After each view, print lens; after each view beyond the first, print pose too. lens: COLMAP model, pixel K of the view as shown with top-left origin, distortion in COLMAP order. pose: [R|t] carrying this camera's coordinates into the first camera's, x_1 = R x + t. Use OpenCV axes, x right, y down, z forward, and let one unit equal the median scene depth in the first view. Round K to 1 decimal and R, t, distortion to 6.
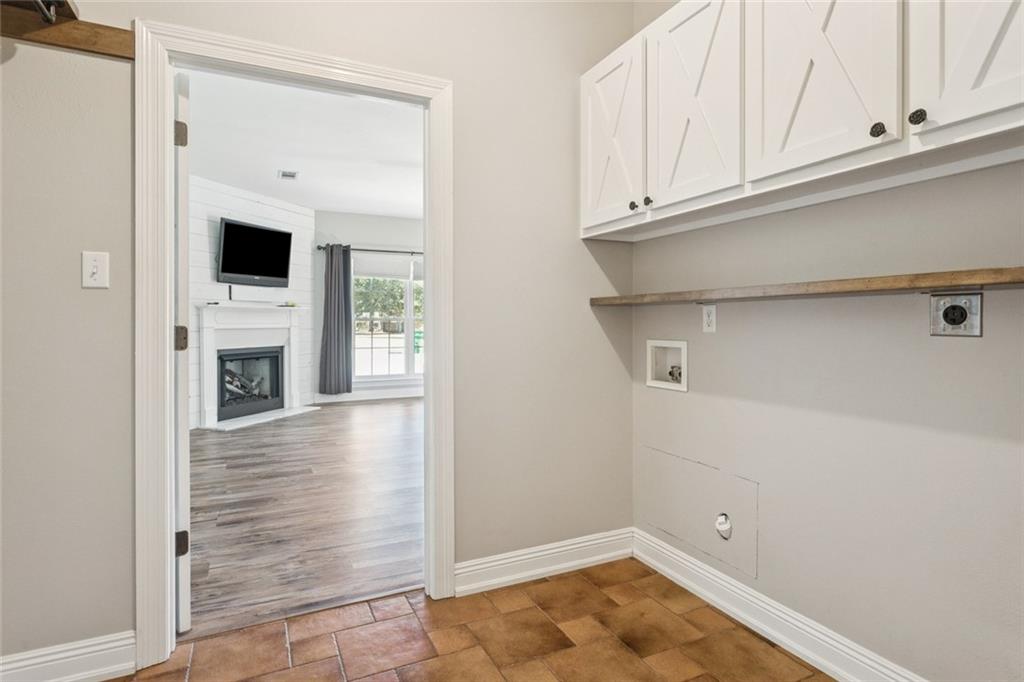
lens RADIAL K [[537.0, 0, 510.5], [0, 537.0, 329.4], [0, 0, 1]] dist [0.000347, 0.000219]
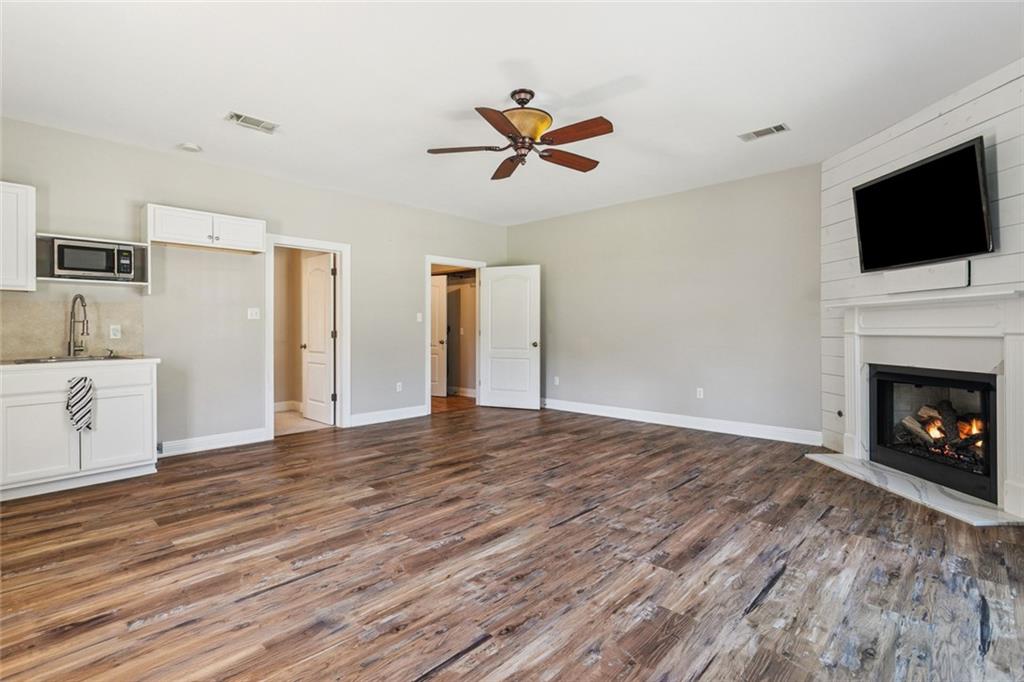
lens RADIAL K [[482.6, 0, 511.1], [0, 482.6, 330.0], [0, 0, 1]] dist [0.000185, 0.000008]
pose [[-0.932818, 0.005587, -0.360304, 0.133702], [0.002247, 0.999951, 0.009688, -0.013723], [0.360341, 0.008227, -0.932785, 1.256703]]
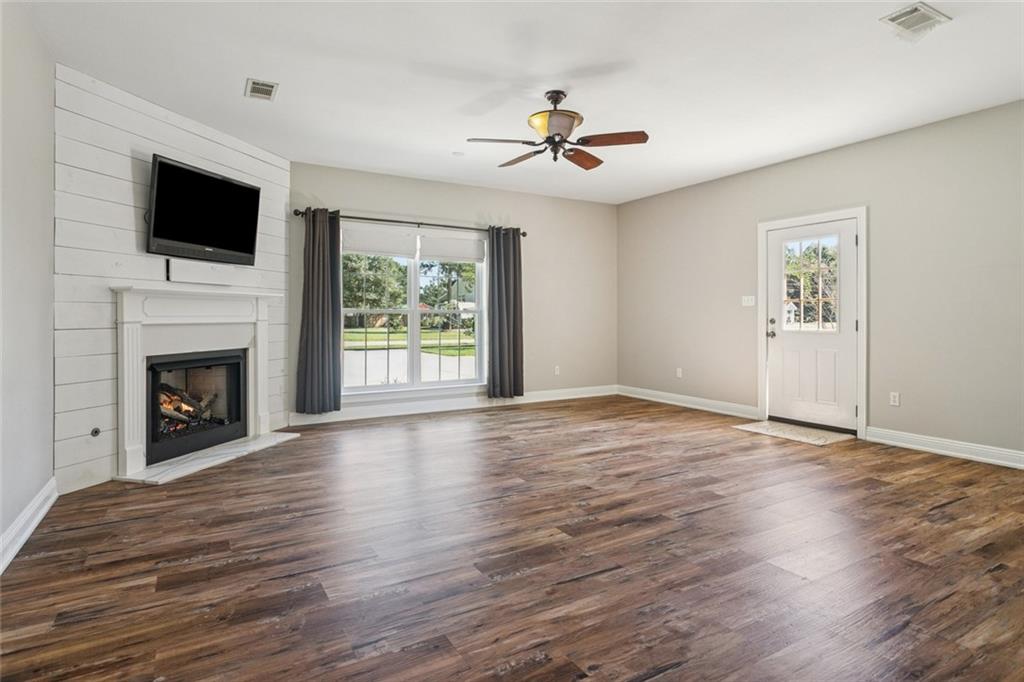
lens RADIAL K [[538.7, 0, 512.3], [0, 538.7, 318.2], [0, 0, 1]] dist [-0.000860, -0.000487]
pose [[0.996406, 0.000750, 0.084697, -0.138424], [0.000026, 0.999958, -0.009158, -0.002198], [-0.084700, 0.009128, 0.996365, 0.270973]]
